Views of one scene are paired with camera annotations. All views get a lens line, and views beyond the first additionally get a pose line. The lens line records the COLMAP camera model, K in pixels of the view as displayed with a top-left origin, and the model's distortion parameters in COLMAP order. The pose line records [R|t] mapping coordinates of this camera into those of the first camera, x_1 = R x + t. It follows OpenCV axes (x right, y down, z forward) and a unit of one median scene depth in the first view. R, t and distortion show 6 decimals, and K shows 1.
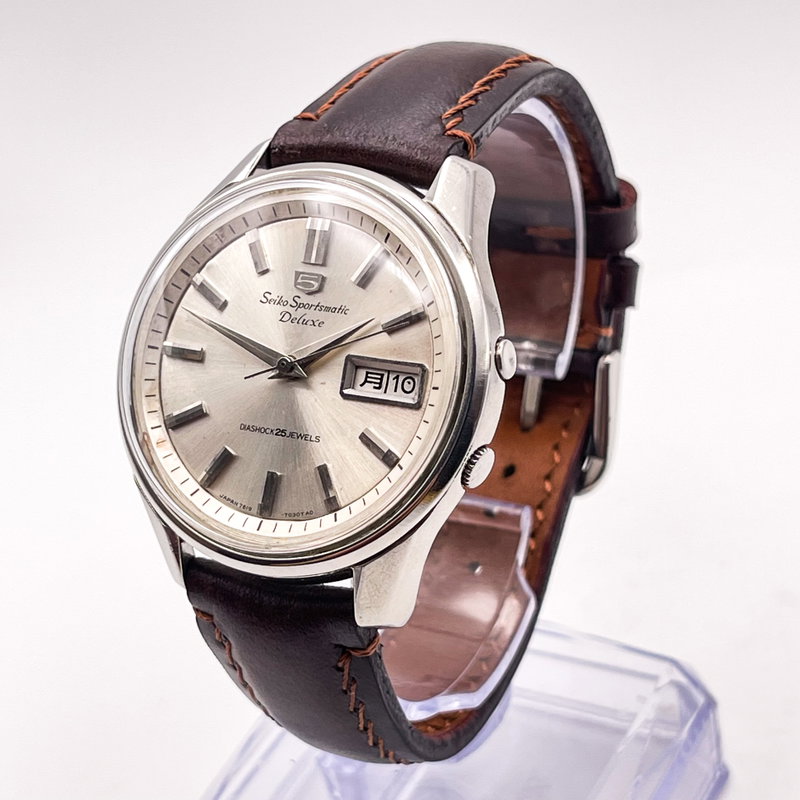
lens RADIAL K [[2314.9, 0, 401.0], [0, 2314.9, 397.0], [0, 0, 1]] dist [0.006797, 0.000000]
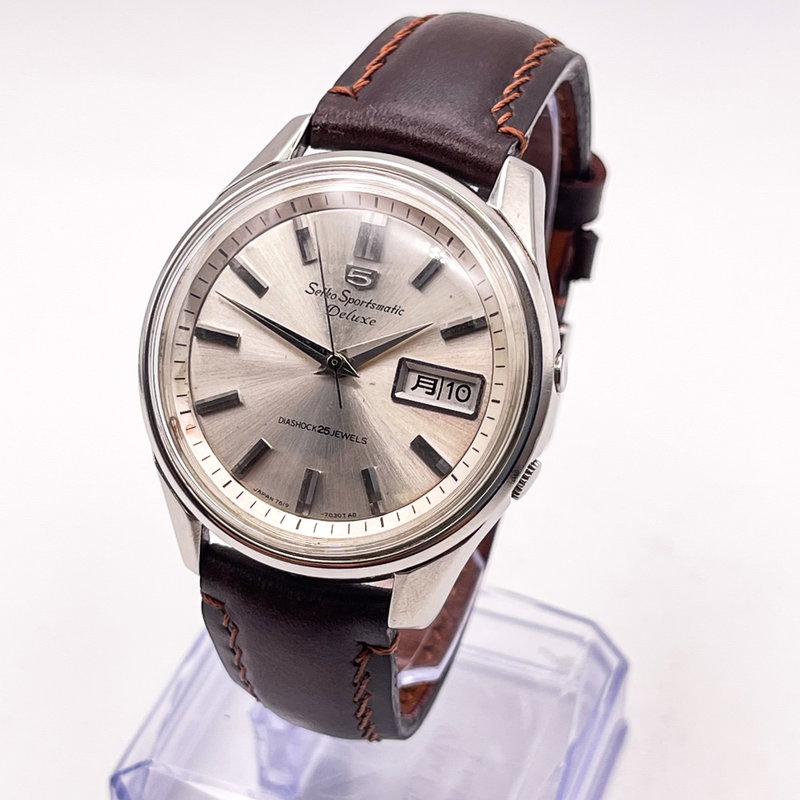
lens RADIAL K [[2314.9, 0, 398.0], [0, 2314.9, 403.8], [0, 0, 1]] dist [0.006797, 0.000000]
pose [[0.972494, 0.049624, 0.227582, -0.241688], [-0.075957, 0.991196, 0.108446, -0.102856], [-0.220197, -0.122749, 0.967701, 0.047237]]
